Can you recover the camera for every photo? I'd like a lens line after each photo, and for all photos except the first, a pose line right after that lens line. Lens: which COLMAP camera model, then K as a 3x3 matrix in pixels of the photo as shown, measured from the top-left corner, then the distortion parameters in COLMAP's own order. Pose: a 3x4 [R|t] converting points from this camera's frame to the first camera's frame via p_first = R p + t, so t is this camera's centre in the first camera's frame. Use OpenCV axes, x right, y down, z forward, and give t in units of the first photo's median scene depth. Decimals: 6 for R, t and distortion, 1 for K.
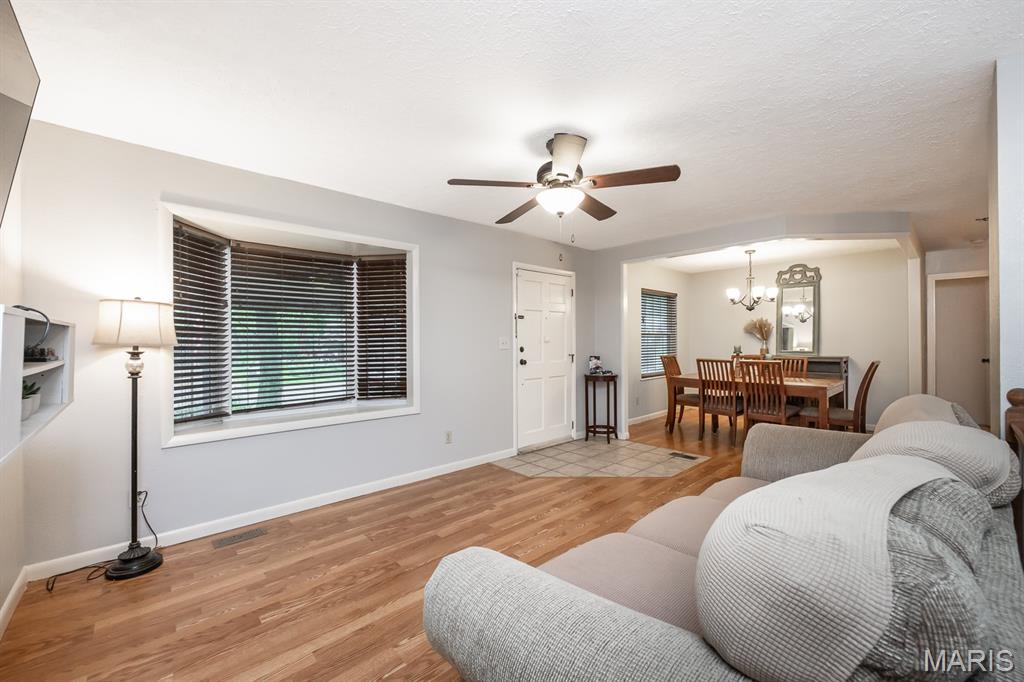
lens RADIAL K [[407.6, 0, 517.3], [0, 407.6, 339.4], [0, 0, 1]] dist [-0.001103, 0.000042]
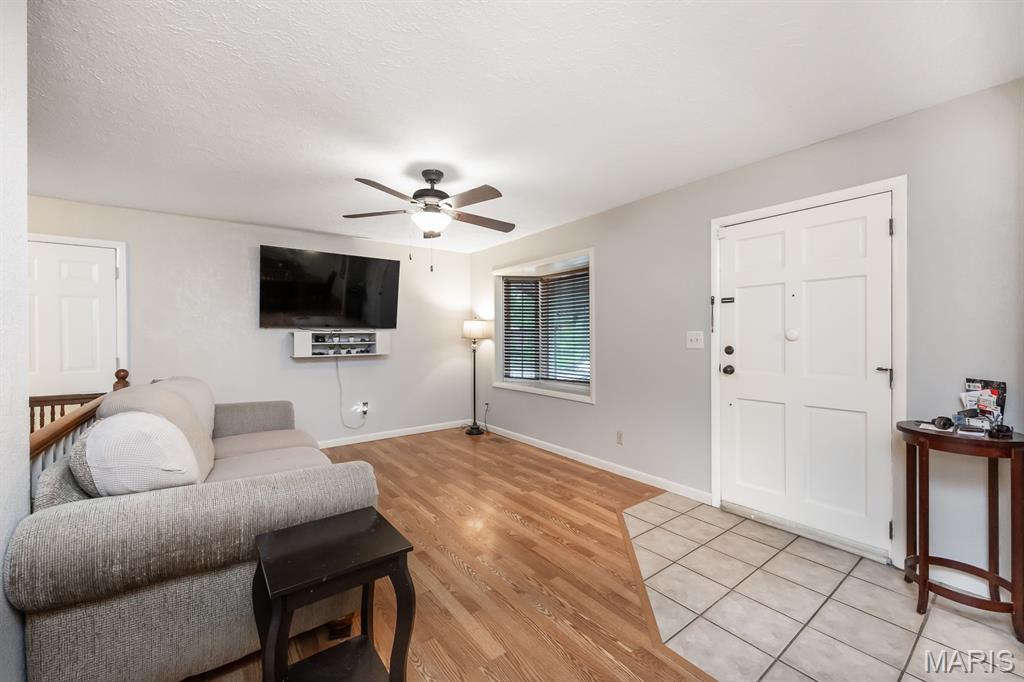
lens RADIAL K [[407.6, 0, 517.3], [0, 407.6, 339.4], [0, 0, 1]] dist [-0.001103, 0.000042]
pose [[-0.092463, 0.011355, -0.995651, 0.913893], [0.005659, 0.999925, 0.010878, -0.002113], [0.995700, -0.004629, -0.092521, 0.970861]]
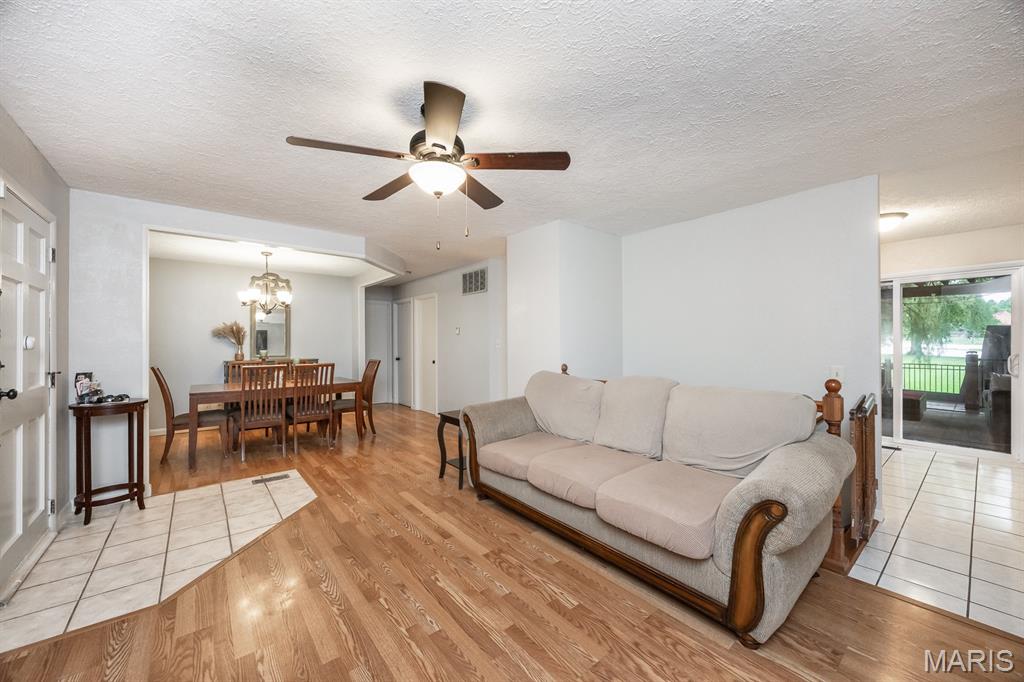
lens RADIAL K [[386.3, 0, 512.0], [0, 386.3, 341.0], [0, 0, 1]] dist [-0.000048, 0.000163]
pose [[0.066362, 0.008014, 0.997763, -0.487934], [0.004053, 0.999957, -0.008302, 0.004898], [-0.997787, 0.004594, 0.066327, 0.567679]]
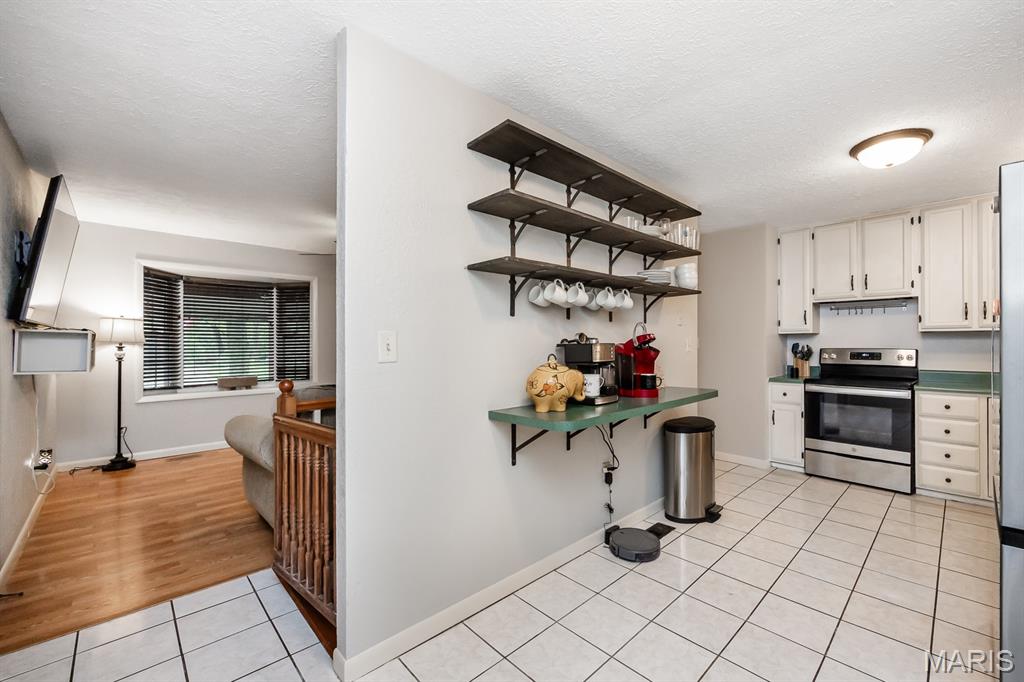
lens RADIAL K [[417.9, 0, 533.6], [0, 417.9, 340.8], [0, 0, 1]] dist [0.023990, -0.011485]
pose [[0.999634, 0.003828, 0.026795, 0.548175], [-0.003791, 0.999992, -0.001445, 0.001737], [-0.026801, 0.001343, 0.999640, -0.601040]]
